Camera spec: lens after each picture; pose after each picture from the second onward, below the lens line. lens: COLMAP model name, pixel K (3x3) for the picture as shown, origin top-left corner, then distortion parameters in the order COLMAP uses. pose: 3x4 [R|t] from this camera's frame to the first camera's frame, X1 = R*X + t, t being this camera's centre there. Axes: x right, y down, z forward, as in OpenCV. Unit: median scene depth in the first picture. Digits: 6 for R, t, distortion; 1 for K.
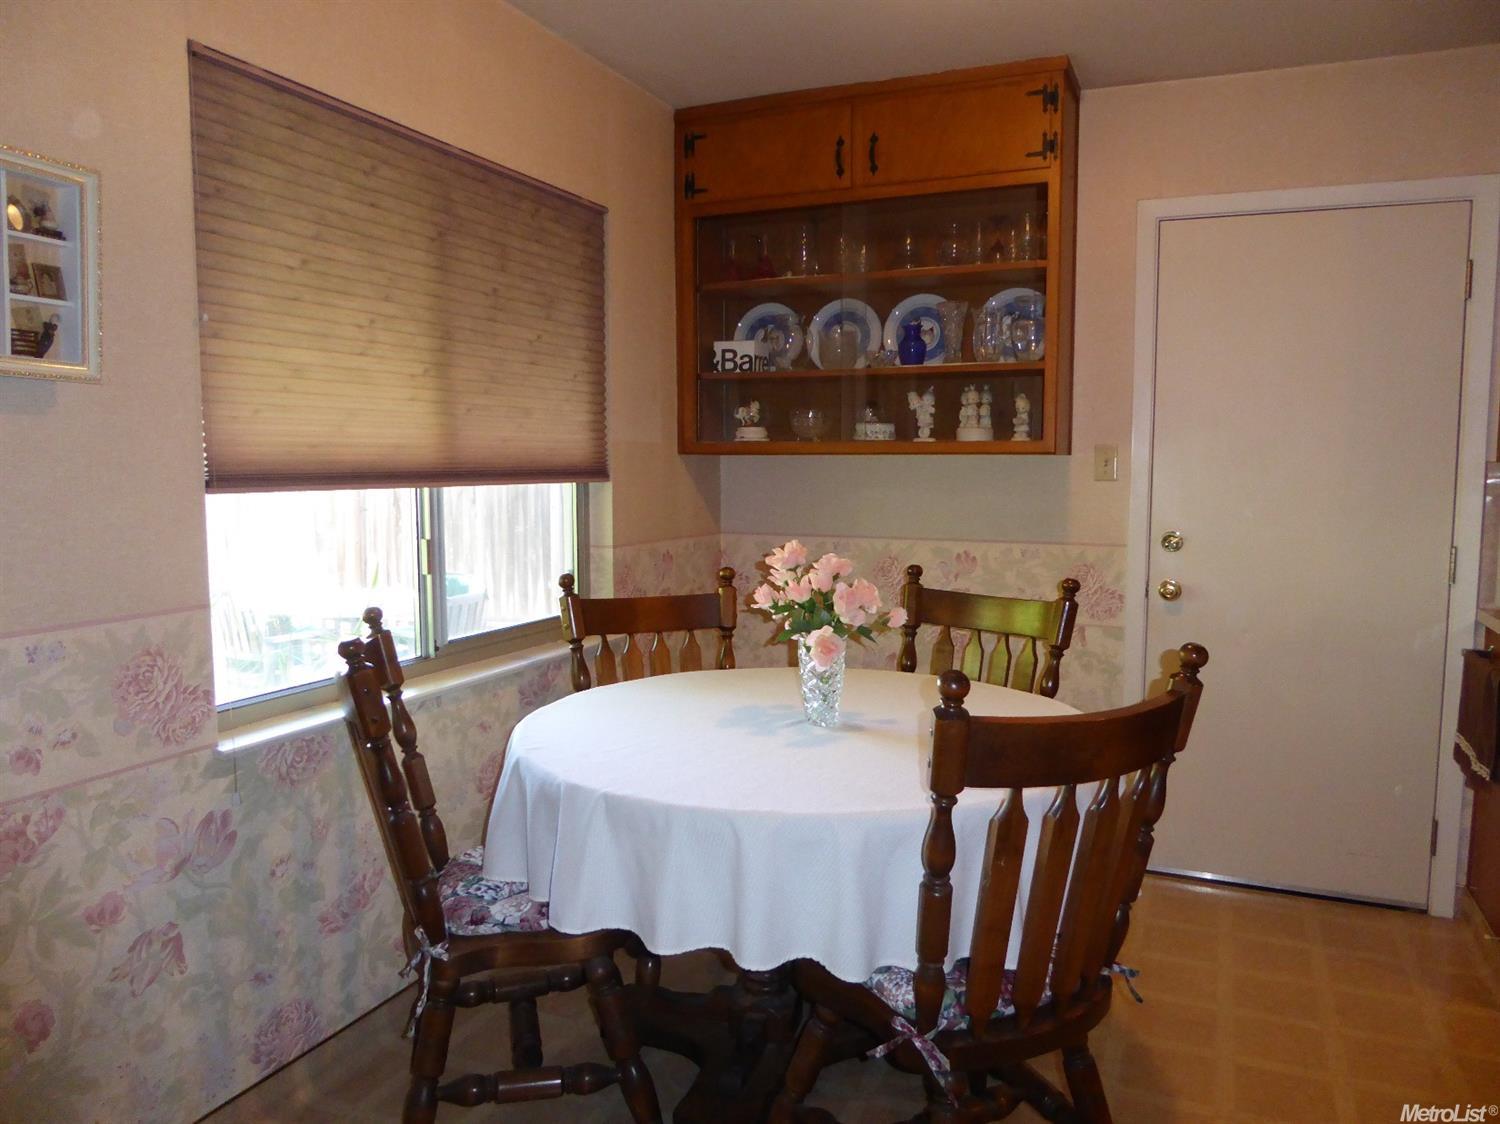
lens RADIAL K [[1035.3, 0, 745.7], [0, 1035.3, 592.8], [0, 0, 1]] dist [-0.018130, 0.001624]
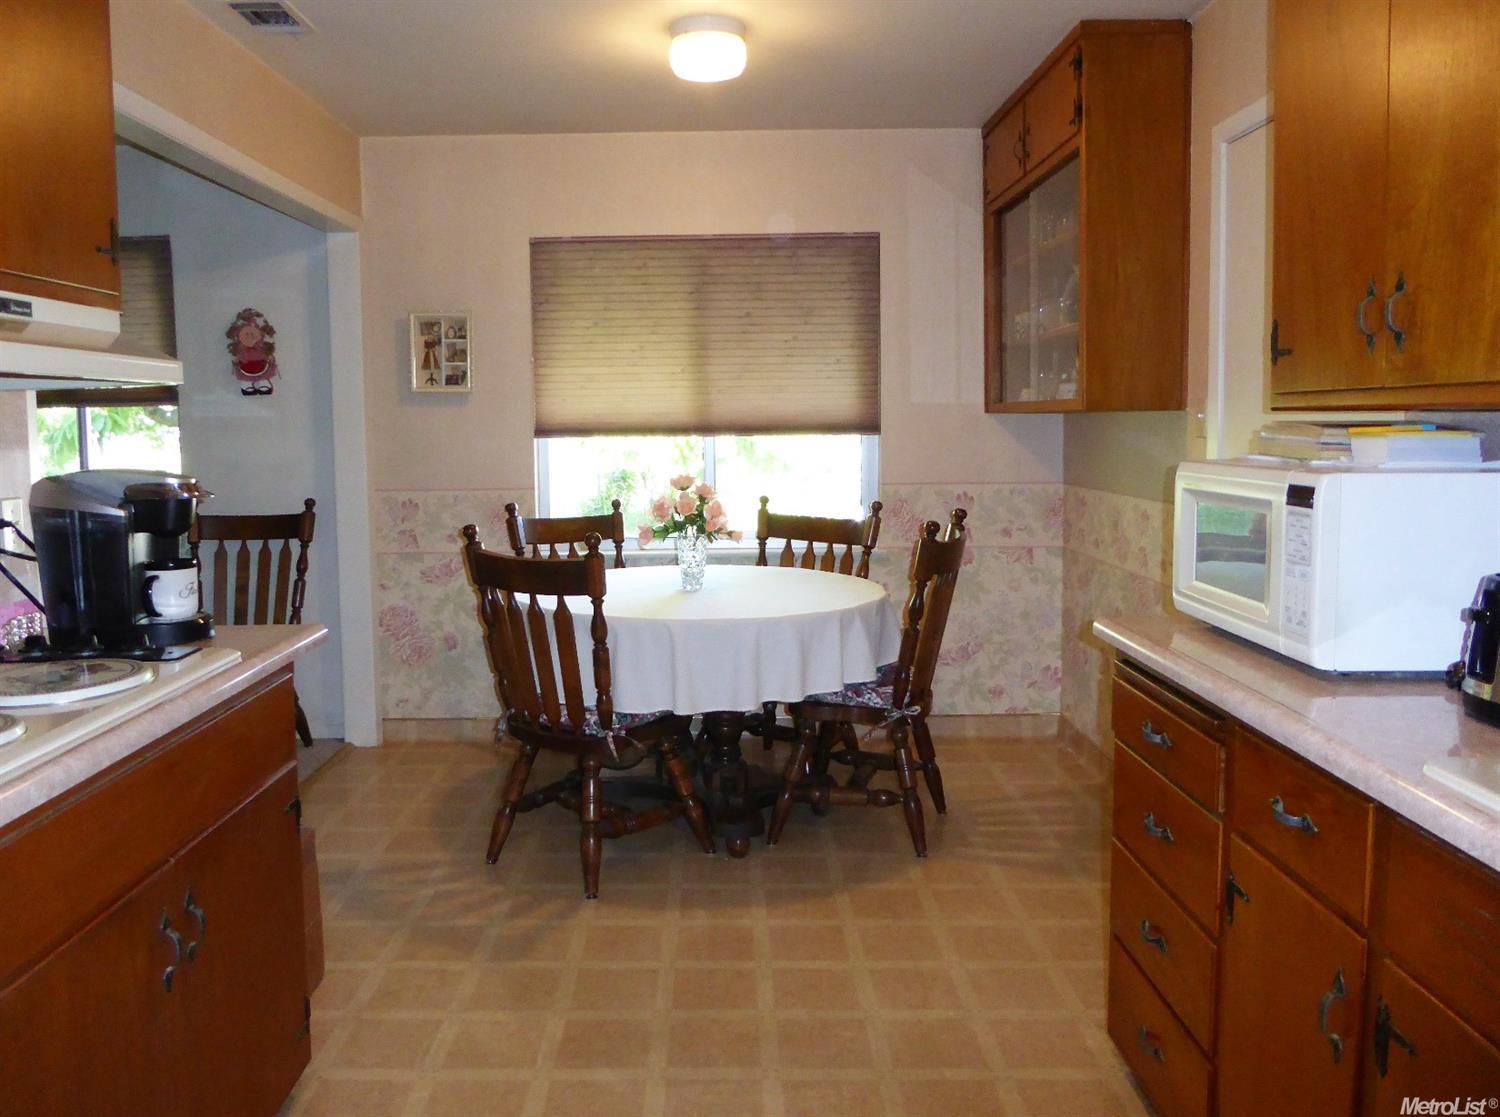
lens RADIAL K [[1035.3, 0, 739.3], [0, 1035.3, 554.1], [0, 0, 1]] dist [-0.018130, 0.001624]
pose [[0.436539, 0.113143, -0.892543, 1.483693], [-0.101323, 0.991932, 0.076186, -0.054271], [0.893962, 0.057177, 0.444481, 0.363794]]
